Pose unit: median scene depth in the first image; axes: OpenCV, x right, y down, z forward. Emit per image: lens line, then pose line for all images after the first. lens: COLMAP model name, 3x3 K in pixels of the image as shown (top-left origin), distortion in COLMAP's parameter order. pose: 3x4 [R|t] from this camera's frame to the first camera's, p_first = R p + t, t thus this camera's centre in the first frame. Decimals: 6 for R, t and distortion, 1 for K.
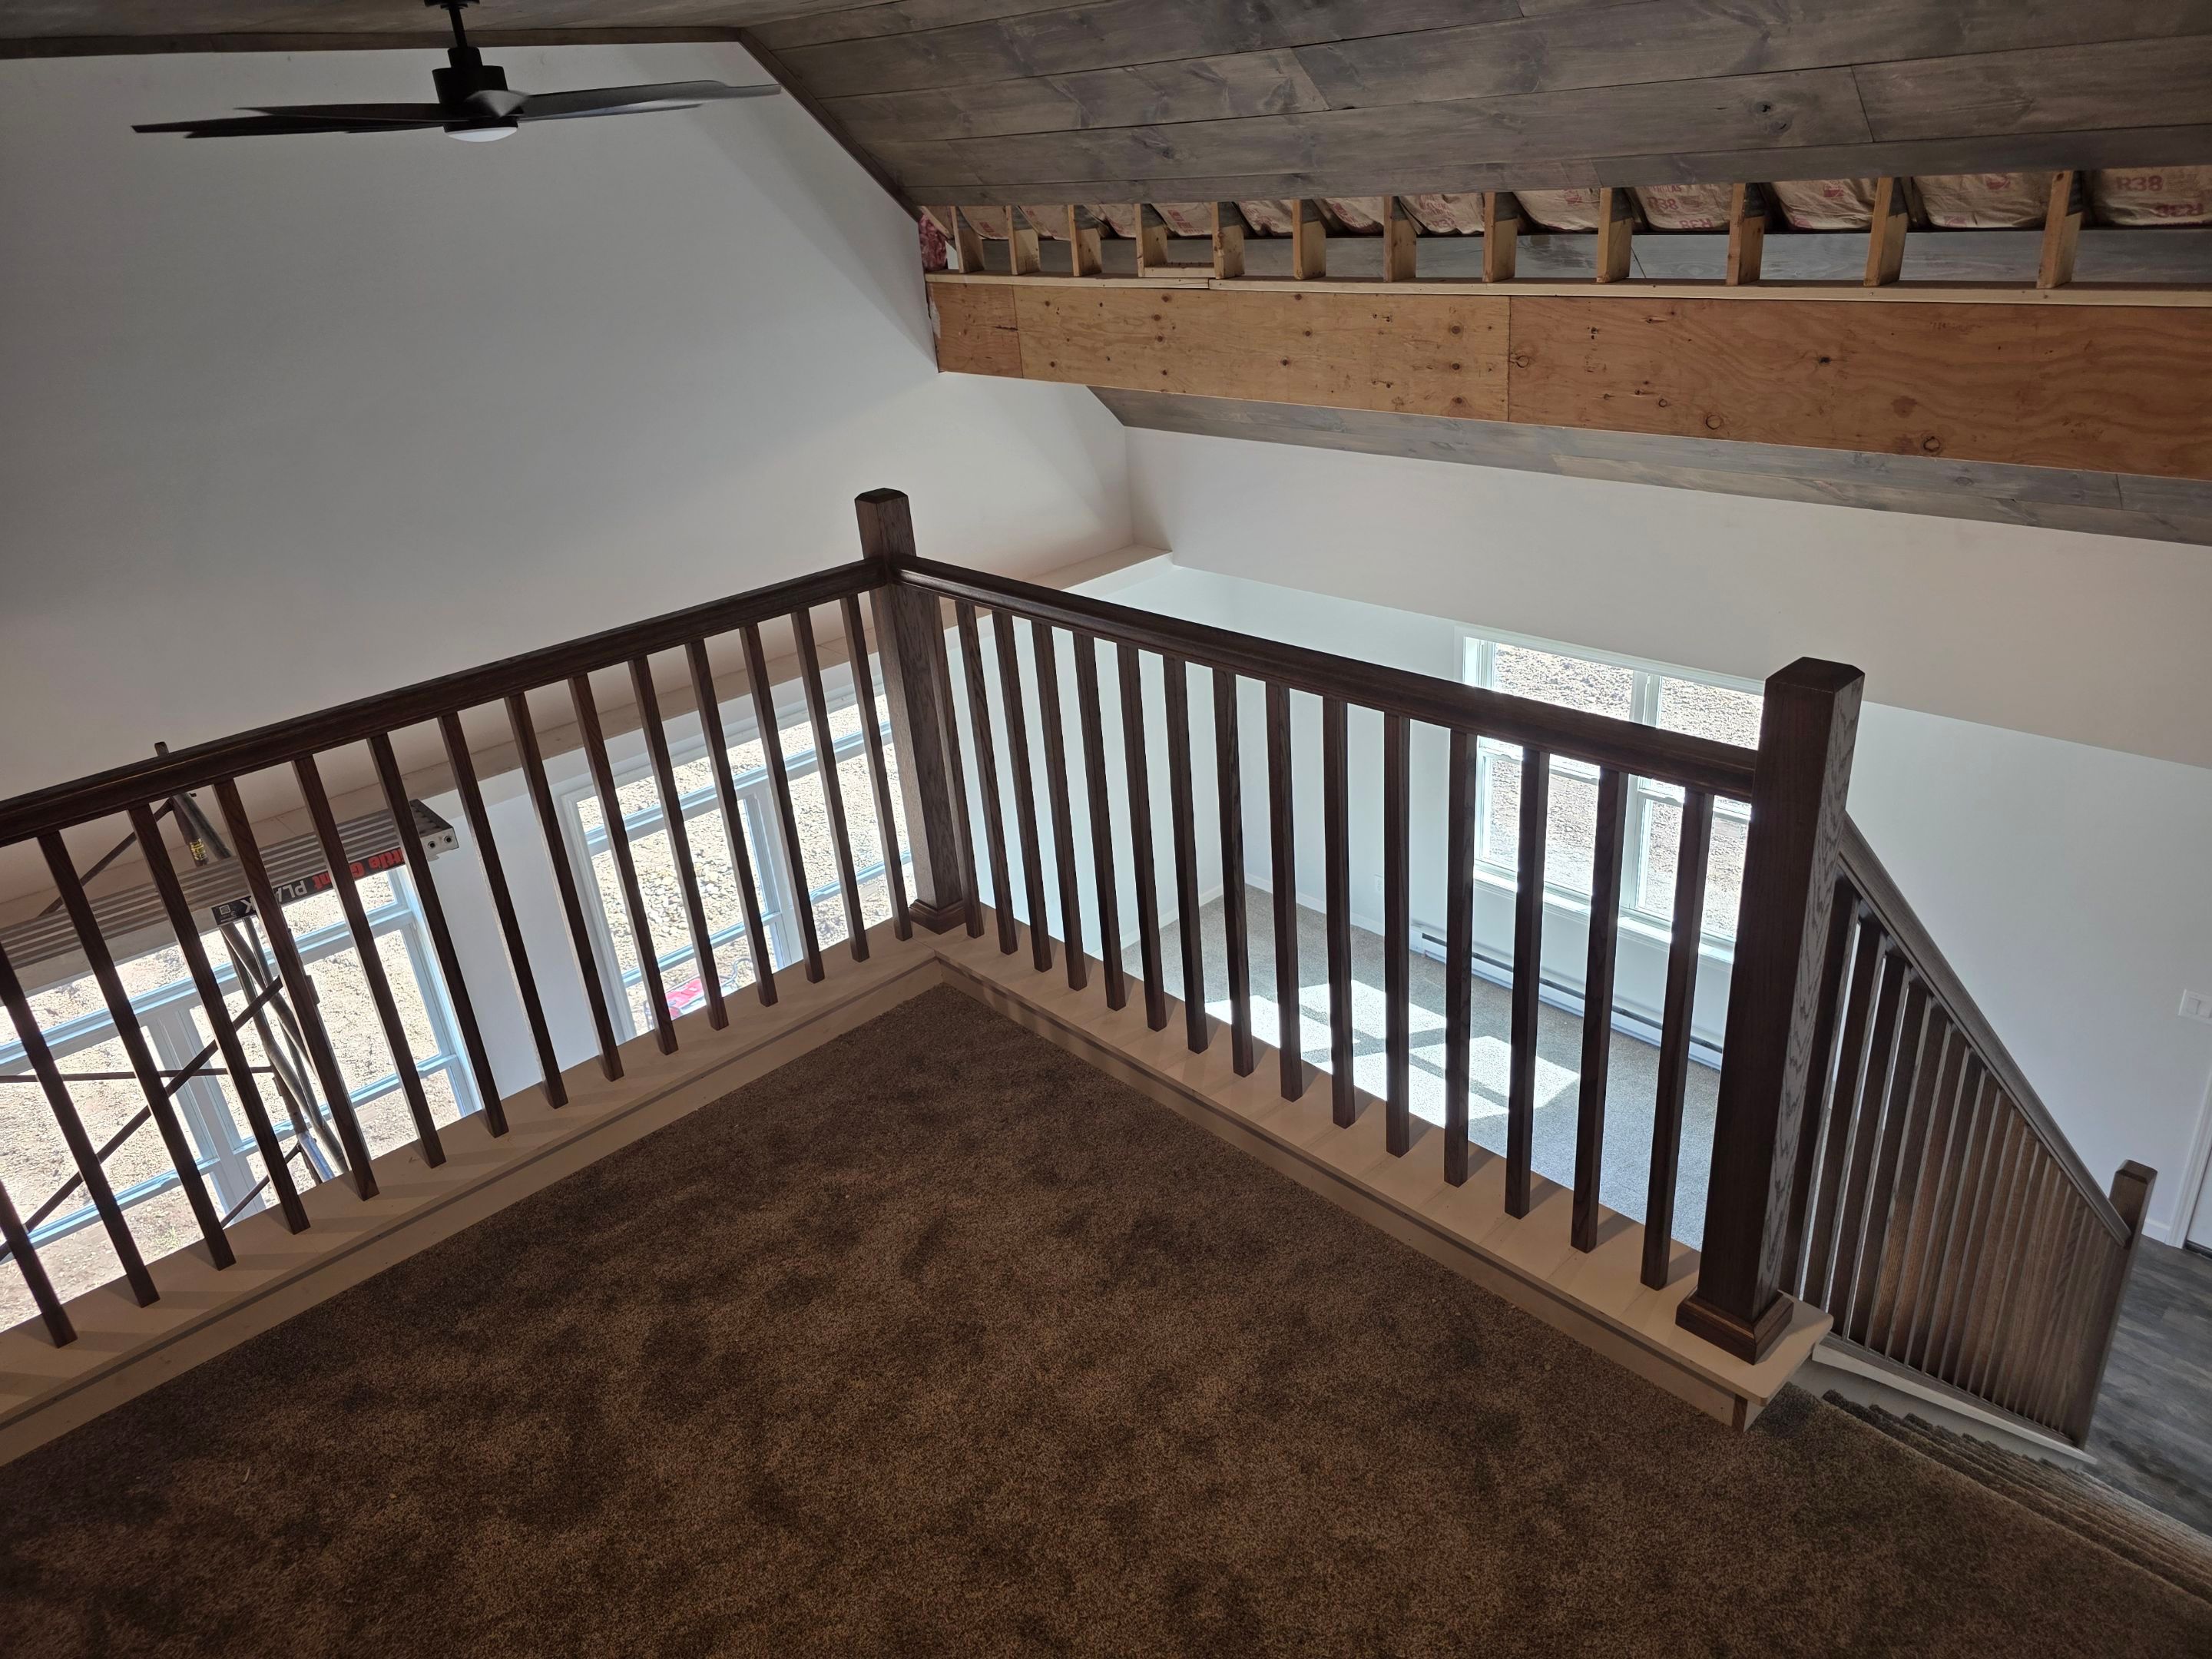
lens RADIAL K [[1487.1, 0, 1106.0], [0, 1487.1, 829.5], [0, 0, 1]] dist [0.057451, -0.040392]
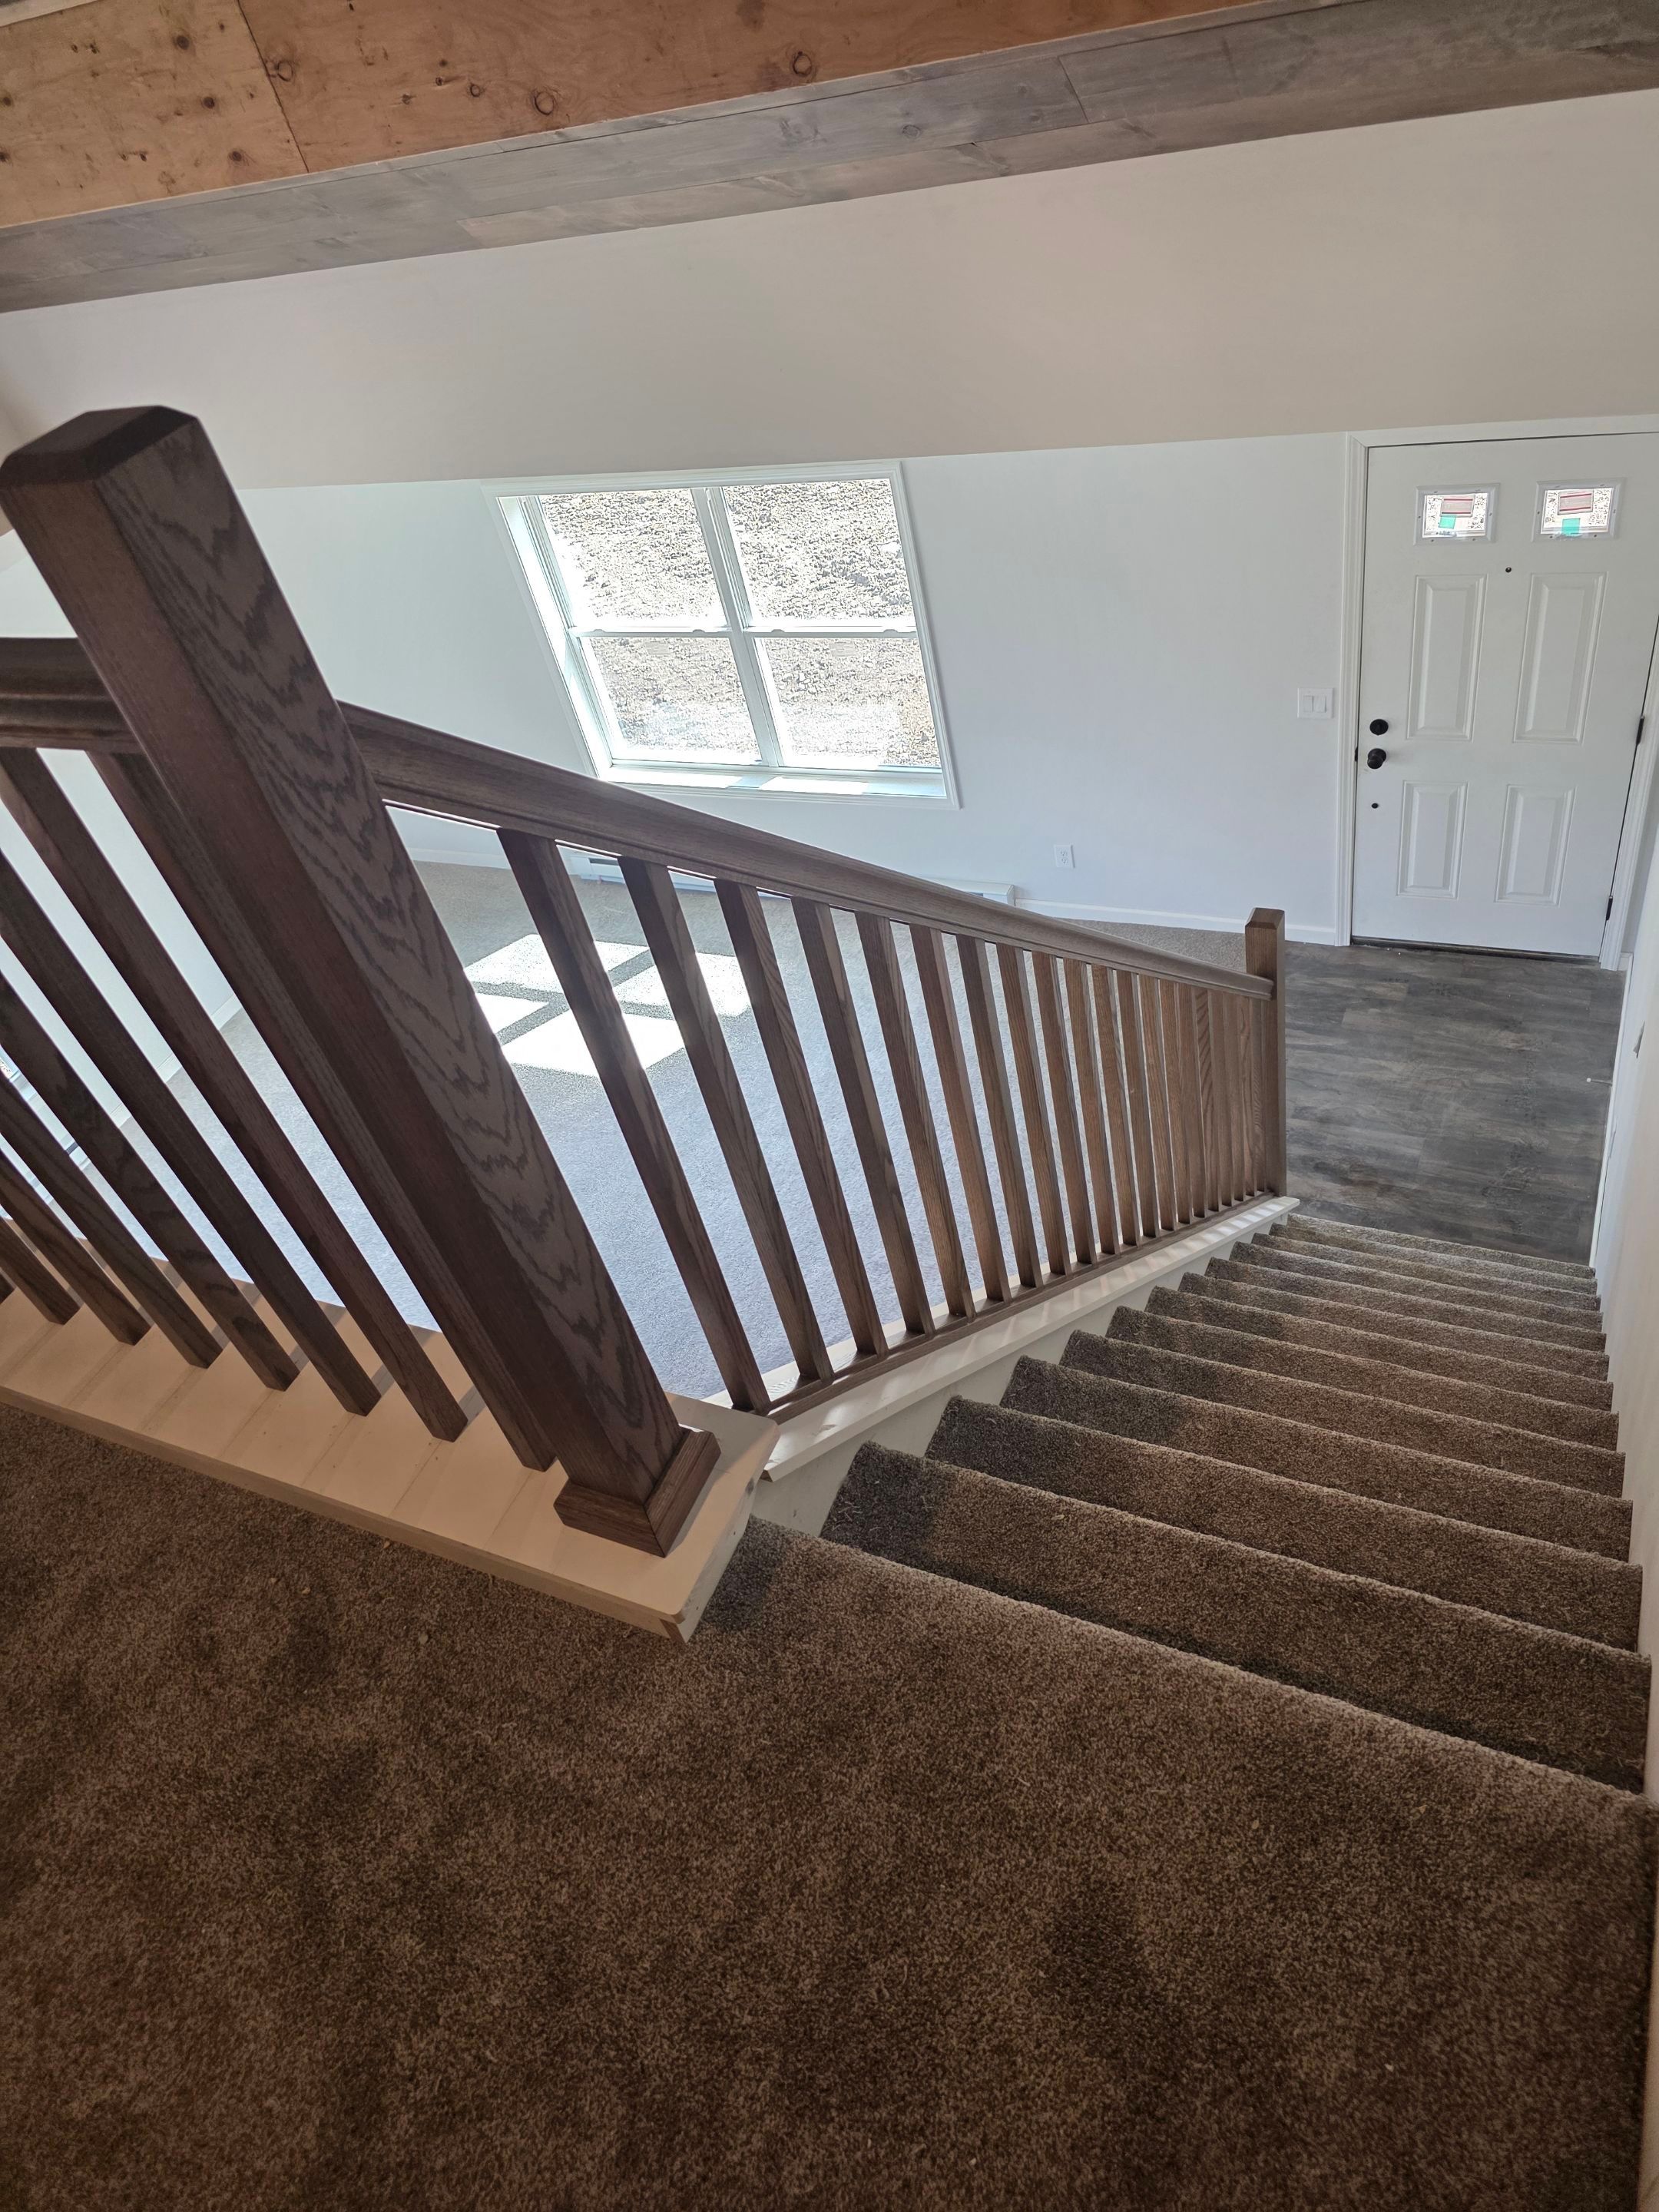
lens RADIAL K [[1487.1, 0, 795.8], [0, 1487.1, 1095.9], [0, 0, 1]] dist [0.057451, -0.040392]
pose [[0.921124, -0.339915, 0.189704, 0.208652], [0.285971, 0.921535, 0.262666, 0.006183], [-0.264103, -0.187699, 0.946054, 0.197093]]
